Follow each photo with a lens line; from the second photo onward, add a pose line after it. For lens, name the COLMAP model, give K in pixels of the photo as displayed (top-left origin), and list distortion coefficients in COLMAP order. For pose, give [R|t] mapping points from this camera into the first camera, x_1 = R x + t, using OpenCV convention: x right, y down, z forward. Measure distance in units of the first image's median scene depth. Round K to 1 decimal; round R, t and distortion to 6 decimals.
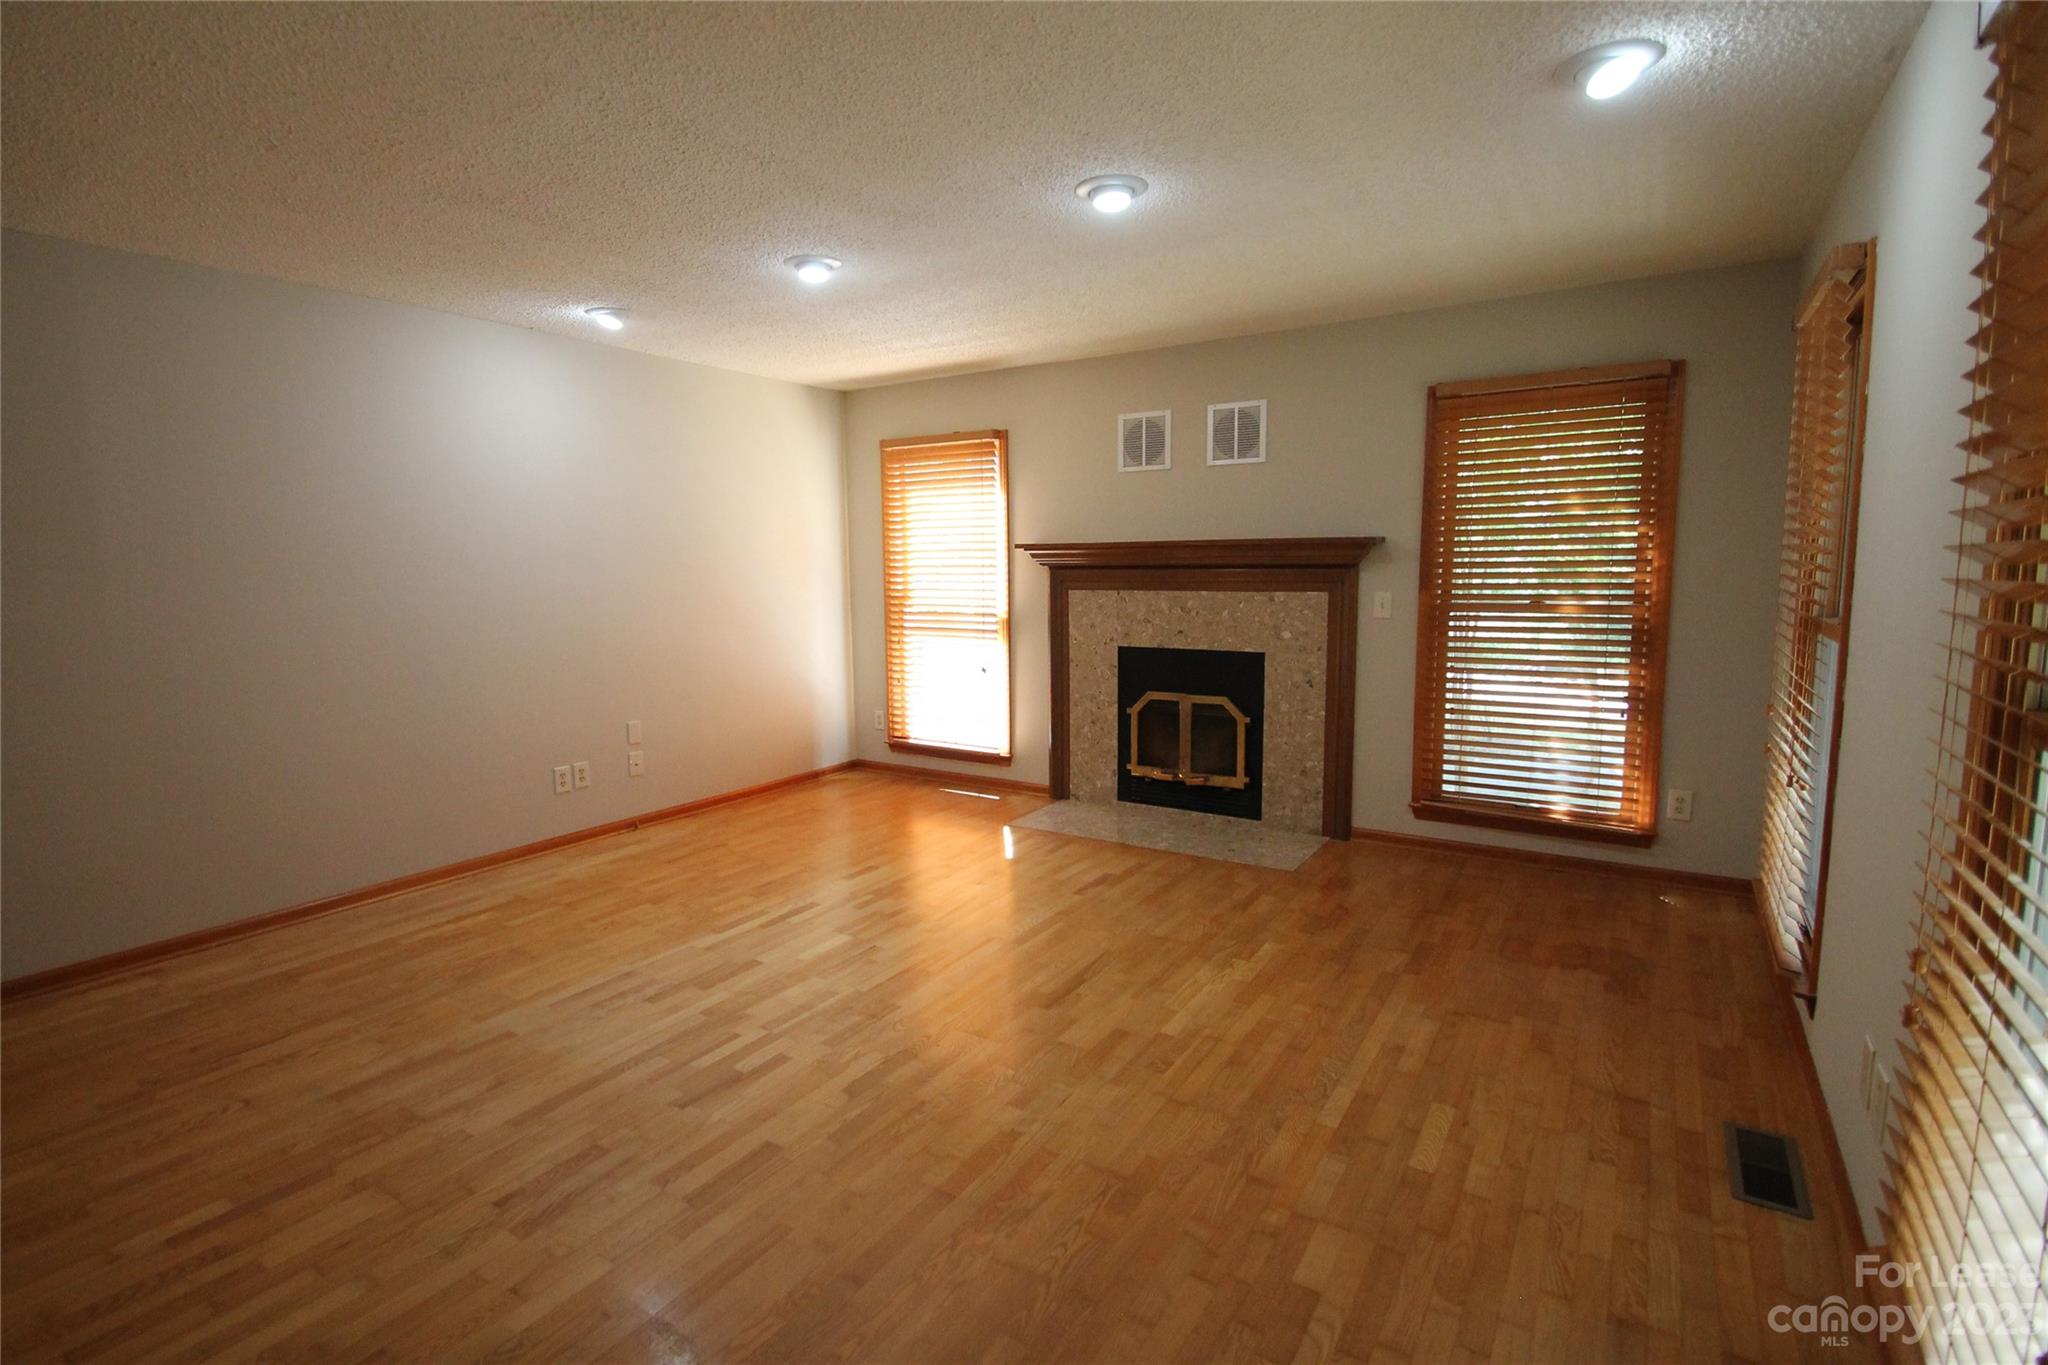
lens RADIAL K [[963.2, 0, 987.2], [0, 963.2, 676.2], [0, 0, 1]] dist [-0.007136, -0.007036]
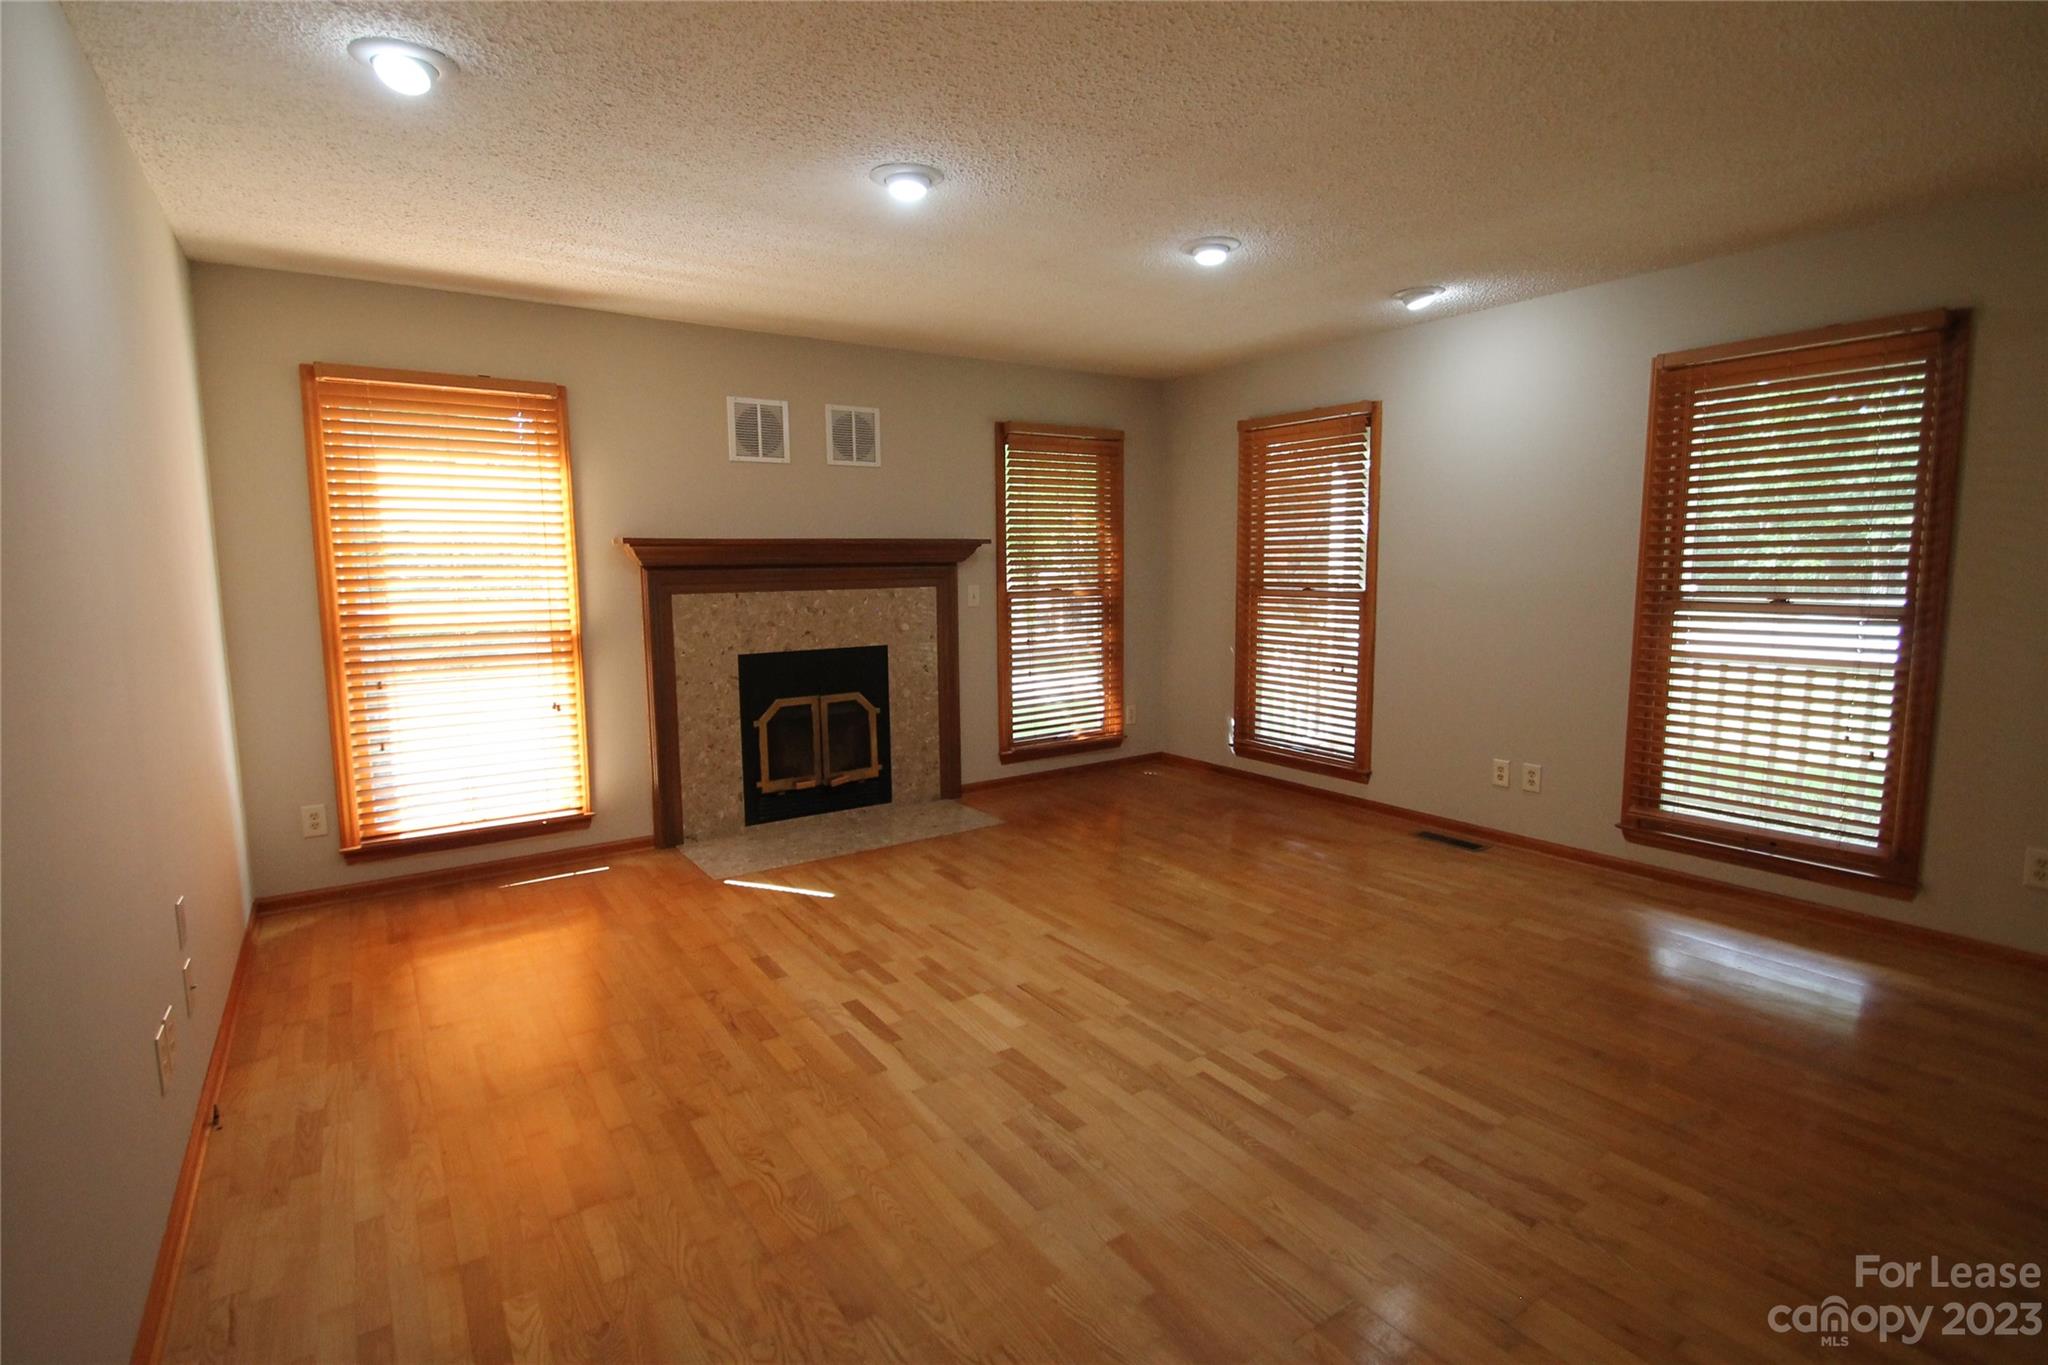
lens RADIAL K [[963.2, 0, 1019.2], [0, 963.2, 675.7], [0, 0, 1]] dist [-0.007136, -0.007036]
pose [[0.372795, -0.103122, 0.922166, -0.681502], [0.115632, 0.991222, 0.064099, -0.044471], [-0.920681, 0.082737, 0.381446, 0.480660]]
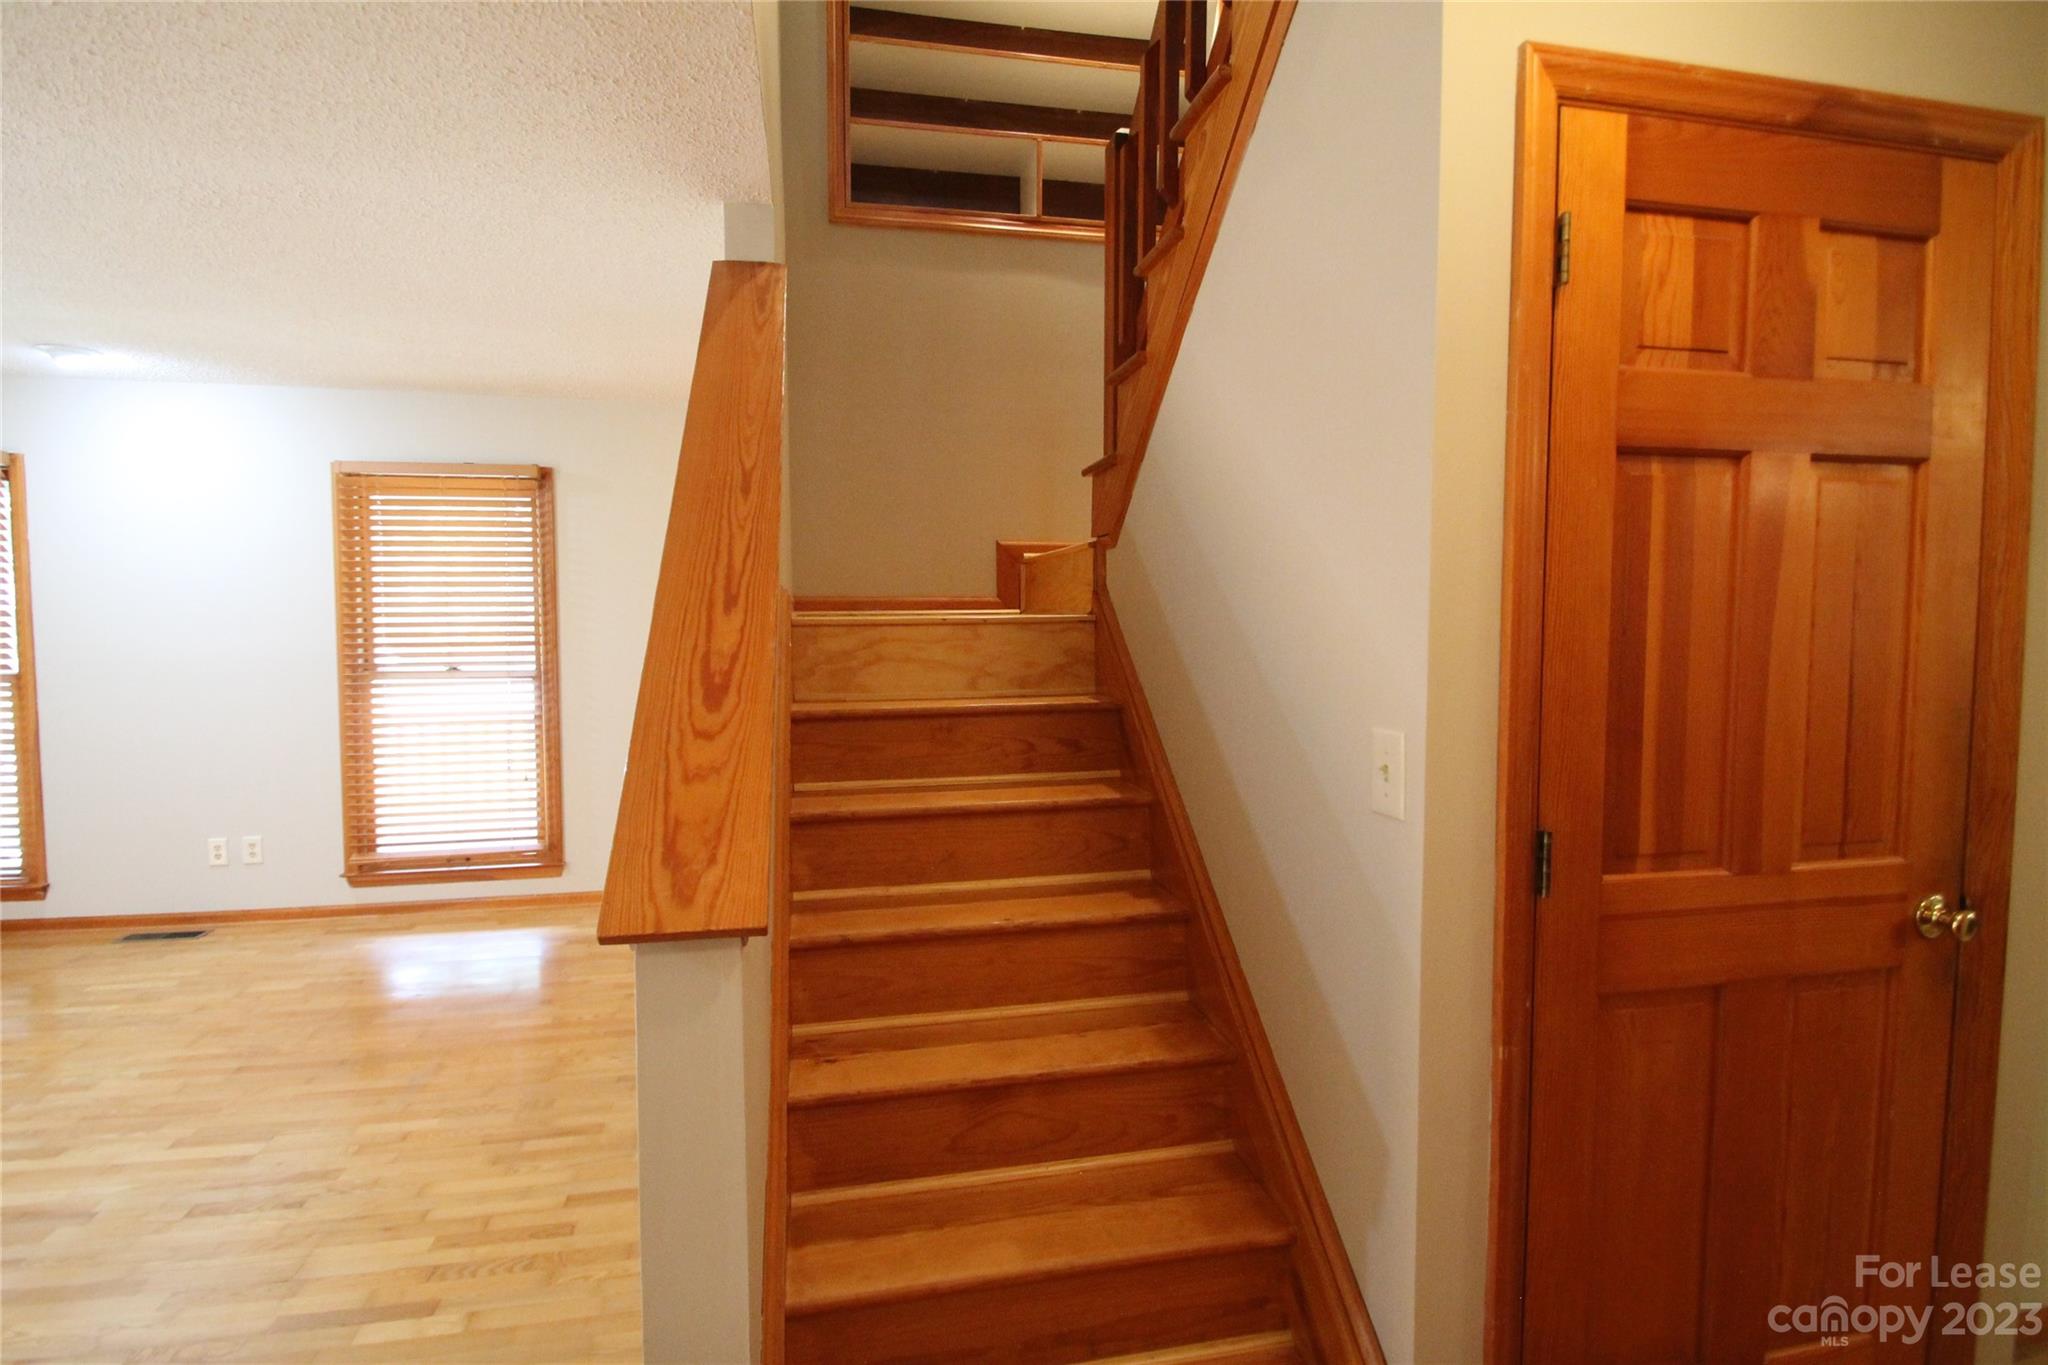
lens RADIAL K [[963.2, 0, 998.7], [0, 963.2, 666.1], [0, 0, 1]] dist [-0.007136, -0.007036]
pose [[-0.708192, -0.022596, 0.705658, -0.838434], [0.093848, 0.987605, 0.125810, -0.059103], [-0.699755, 0.155323, -0.697294, 0.501504]]
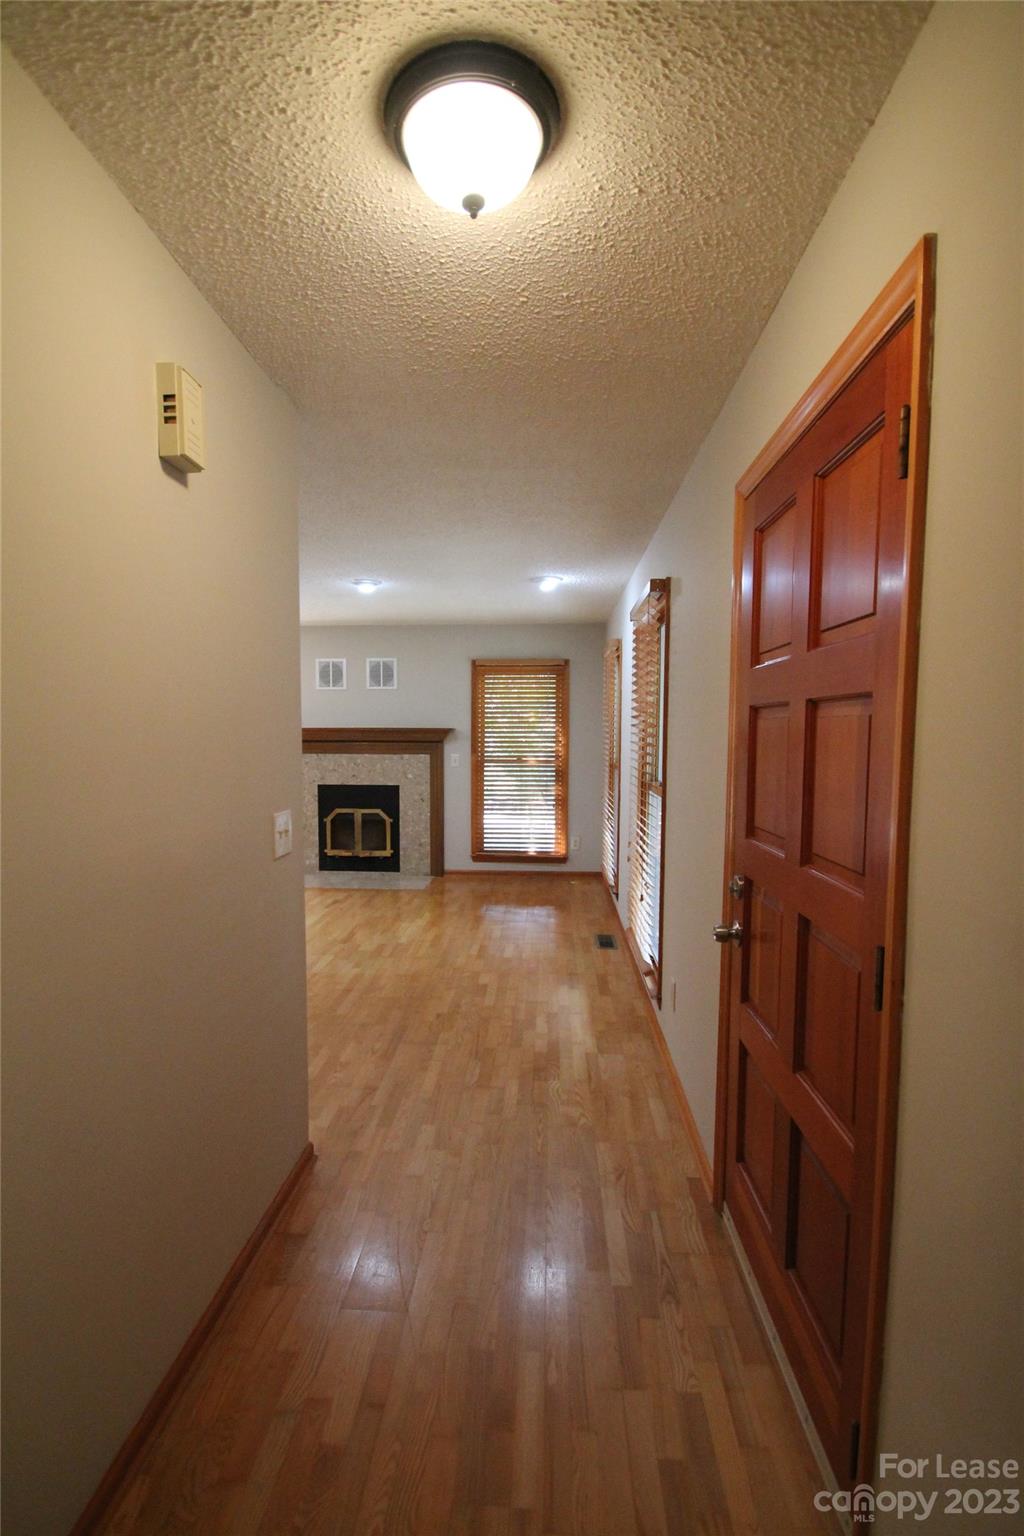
lens RADIAL K [[722.4, 0, 505.6], [0, 722.4, 793.8], [0, 0, 1]] dist [-0.007136, -0.007036]
pose [[0.858472, -0.025367, 0.512232, -0.293896], [0.044047, 0.998732, -0.024361, 0.039961], [-0.510965, 0.043476, 0.858502, -0.392974]]
